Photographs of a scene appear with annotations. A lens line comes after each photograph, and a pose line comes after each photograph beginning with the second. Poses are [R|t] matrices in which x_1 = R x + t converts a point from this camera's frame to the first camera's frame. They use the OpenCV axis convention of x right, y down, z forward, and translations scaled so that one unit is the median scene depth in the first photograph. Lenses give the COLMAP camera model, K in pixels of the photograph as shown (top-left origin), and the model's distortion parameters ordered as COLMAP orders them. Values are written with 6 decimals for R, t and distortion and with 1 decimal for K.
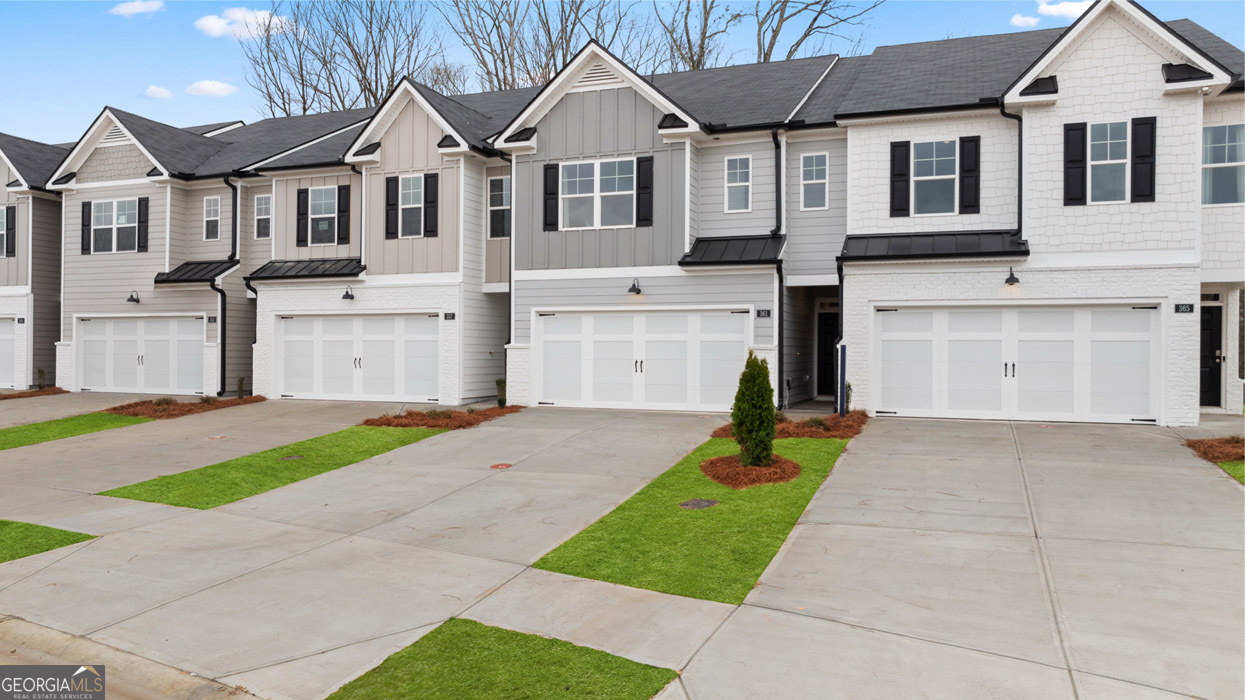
lens RADIAL K [[884.3, 0, 623.5], [0, 884.3, 355.7], [0, 0, 1]] dist [-0.030874, 0.008073]
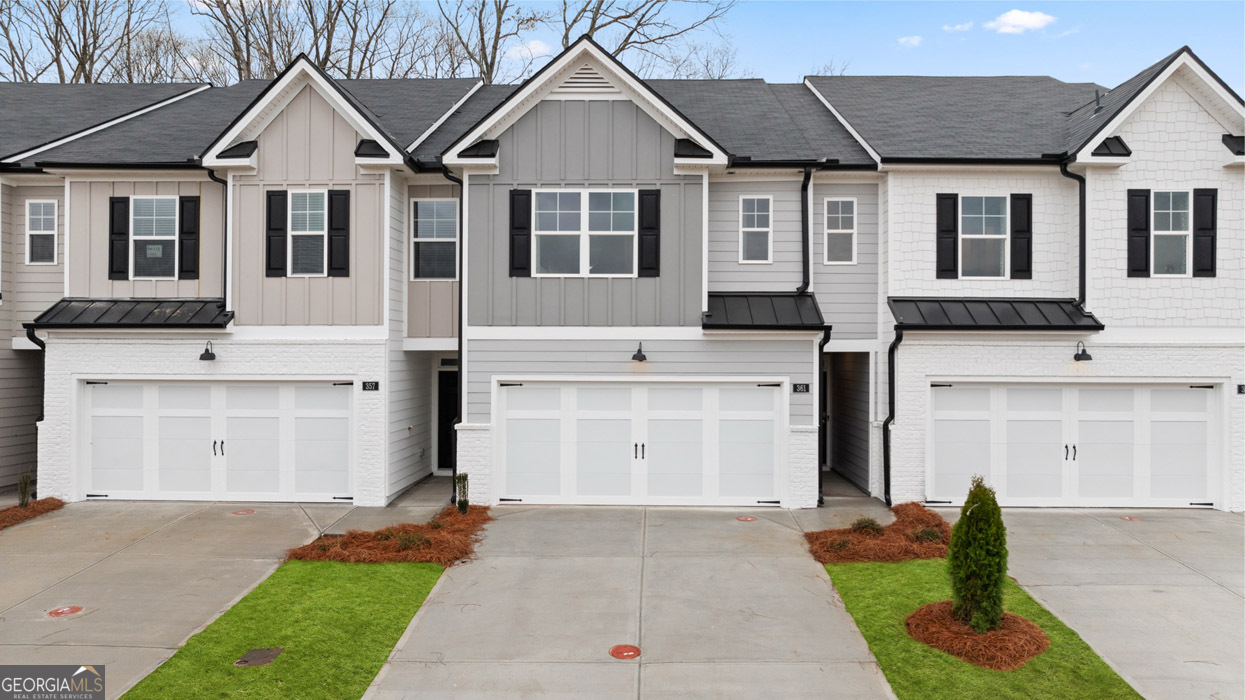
lens RADIAL K [[884.3, 0, 617.0], [0, 884.3, 350.0], [0, 0, 1]] dist [-0.030874, 0.008073]
pose [[0.942225, -0.000459, 0.334981, -0.279607], [0.003390, 0.999961, -0.008164, -0.076188], [-0.334964, 0.008828, 0.942190, 0.266103]]
